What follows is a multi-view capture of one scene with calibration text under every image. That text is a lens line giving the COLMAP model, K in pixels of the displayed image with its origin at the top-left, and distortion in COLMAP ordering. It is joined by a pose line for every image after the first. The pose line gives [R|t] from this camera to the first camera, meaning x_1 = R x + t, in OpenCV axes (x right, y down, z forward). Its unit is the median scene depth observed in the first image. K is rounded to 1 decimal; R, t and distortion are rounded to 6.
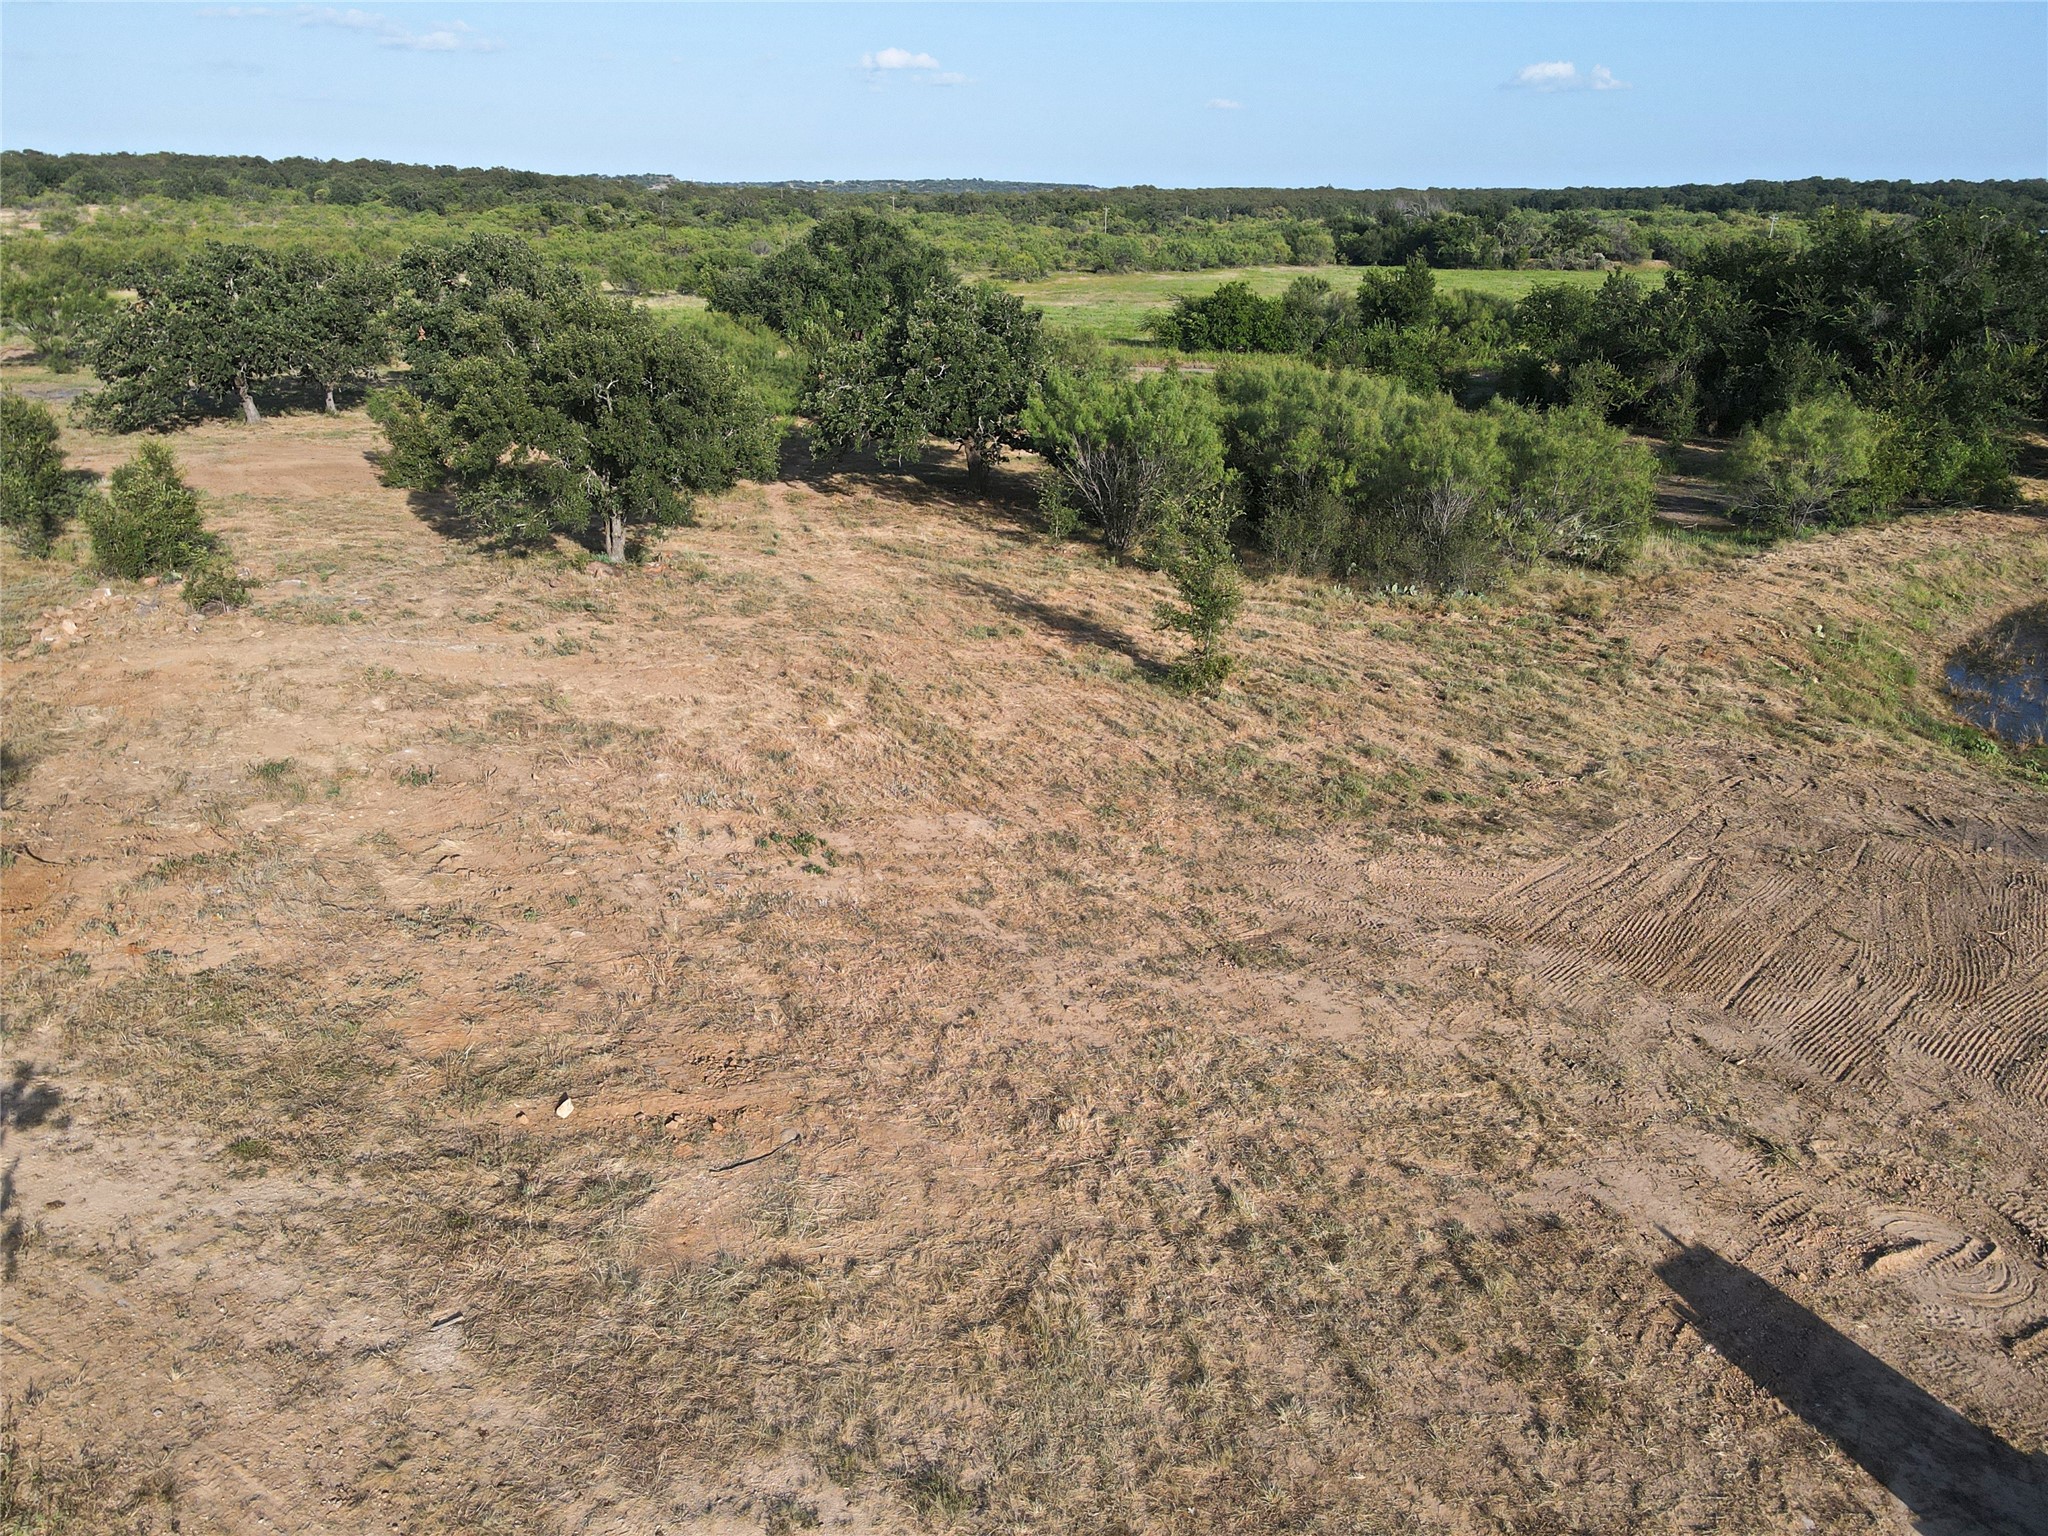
lens RADIAL K [[1490.3, 0, 1026.6], [0, 1490.3, 754.2], [0, 0, 1]] dist [0.020483, -0.011796]
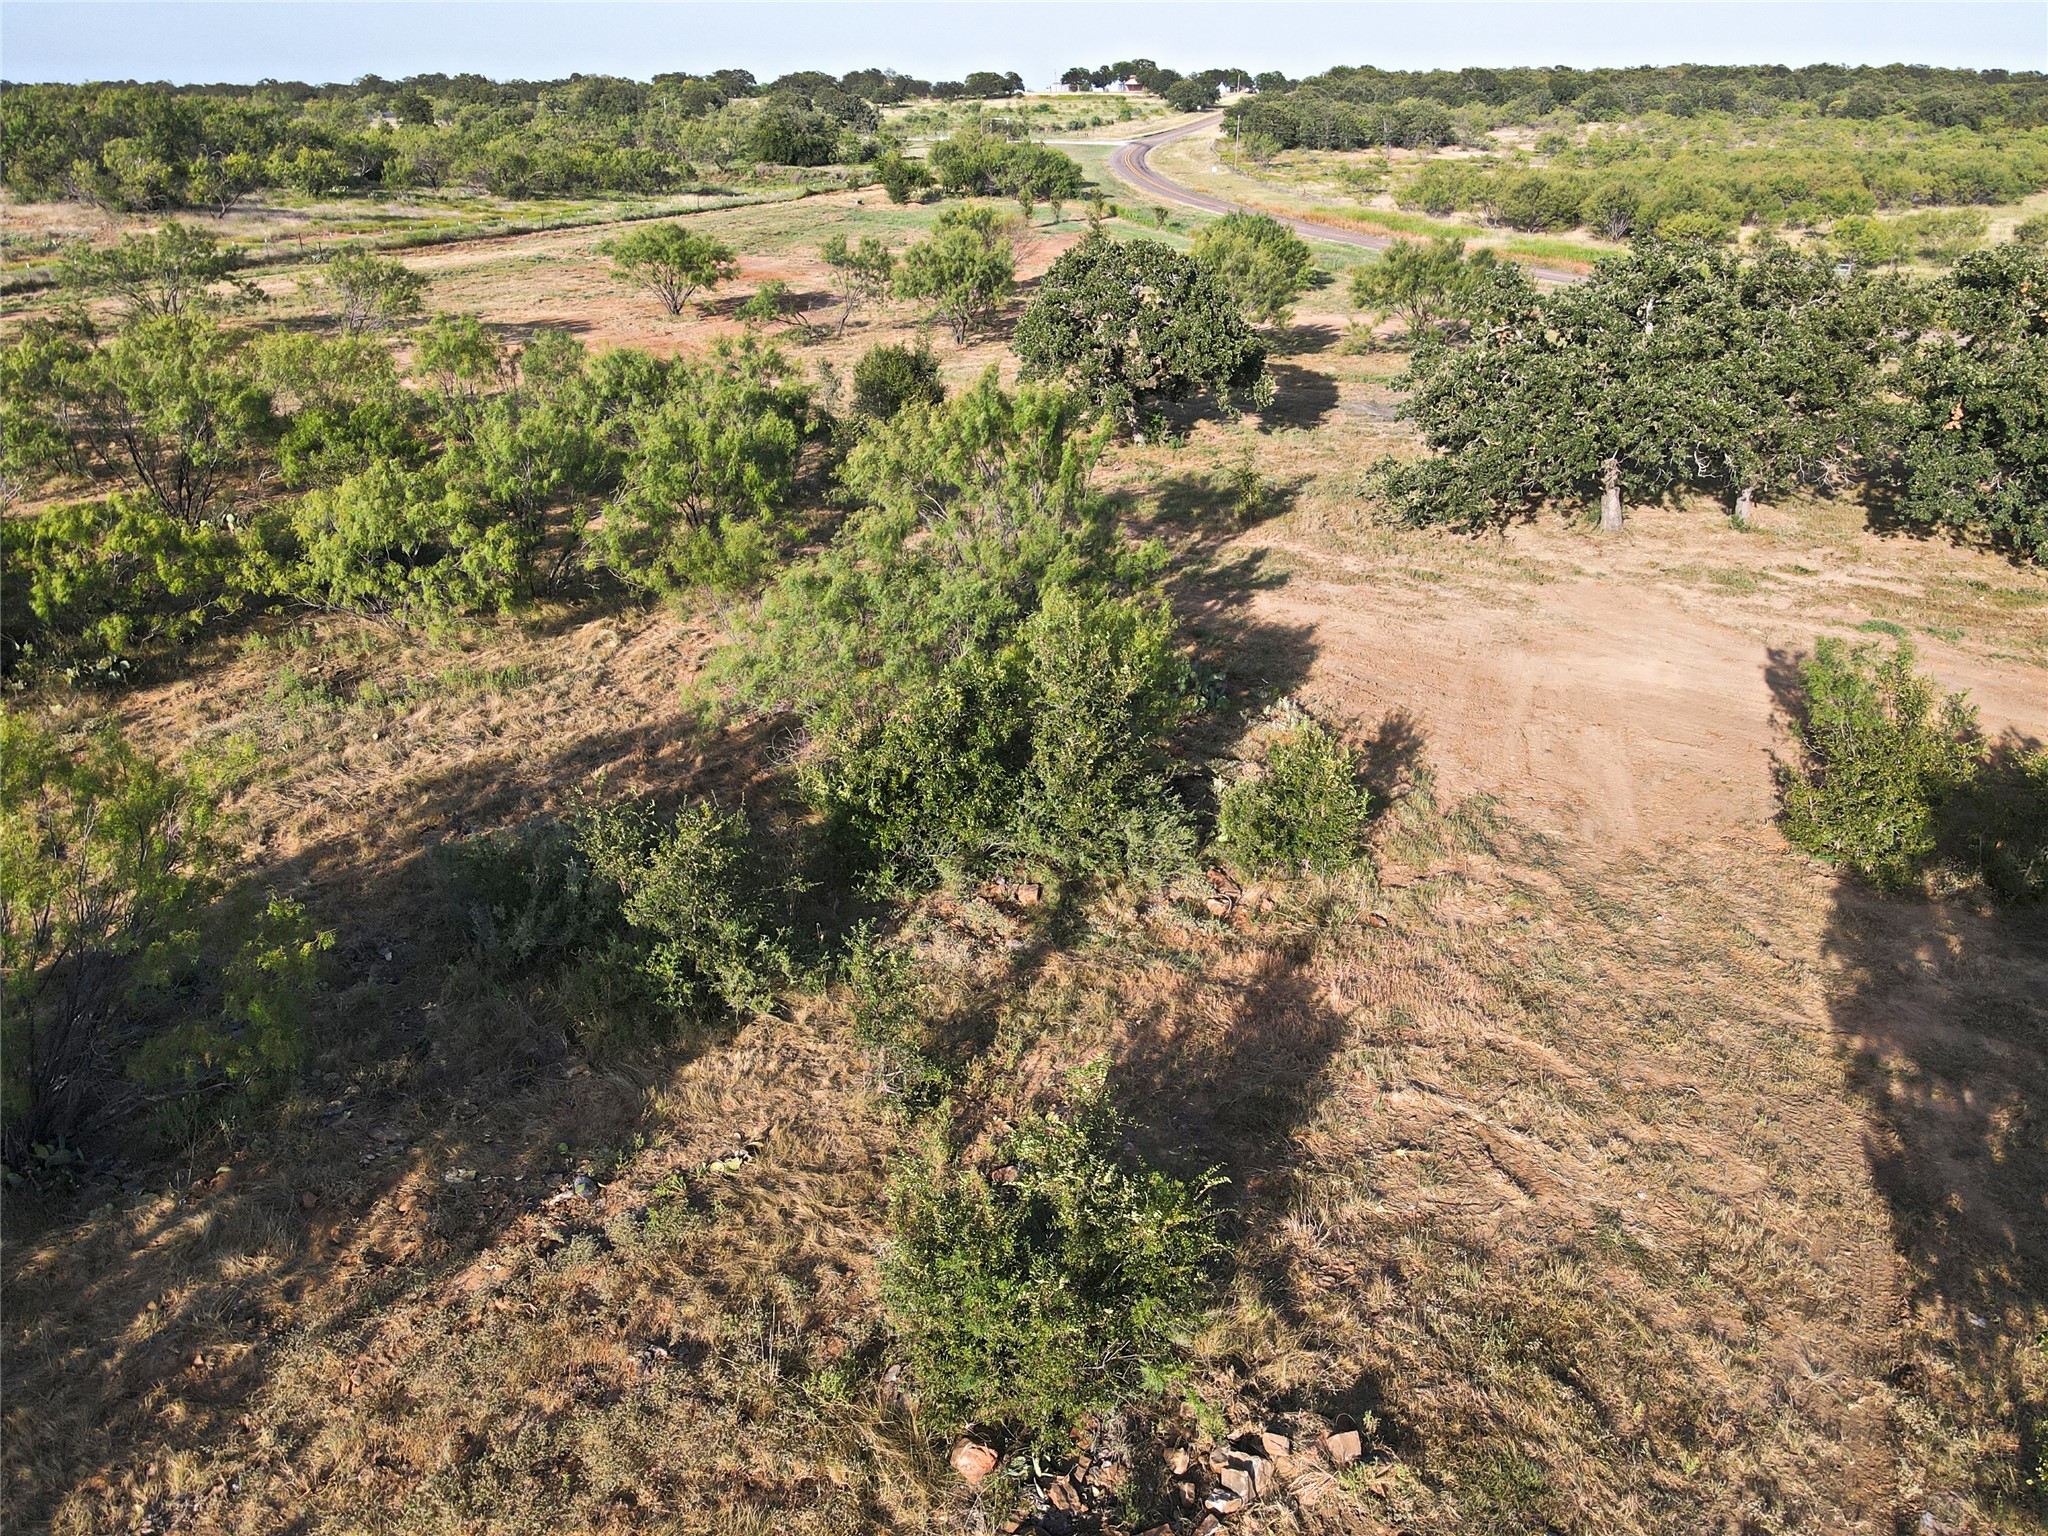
lens RADIAL K [[1490.3, 0, 1026.6], [0, 1490.3, 754.2], [0, 0, 1]] dist [0.020483, -0.011796]
pose [[0.642222, 0.300020, -0.705364, -0.057899], [-0.262521, 0.950656, 0.165332, -0.048101], [0.720162, 0.078993, 0.689294, 0.114095]]
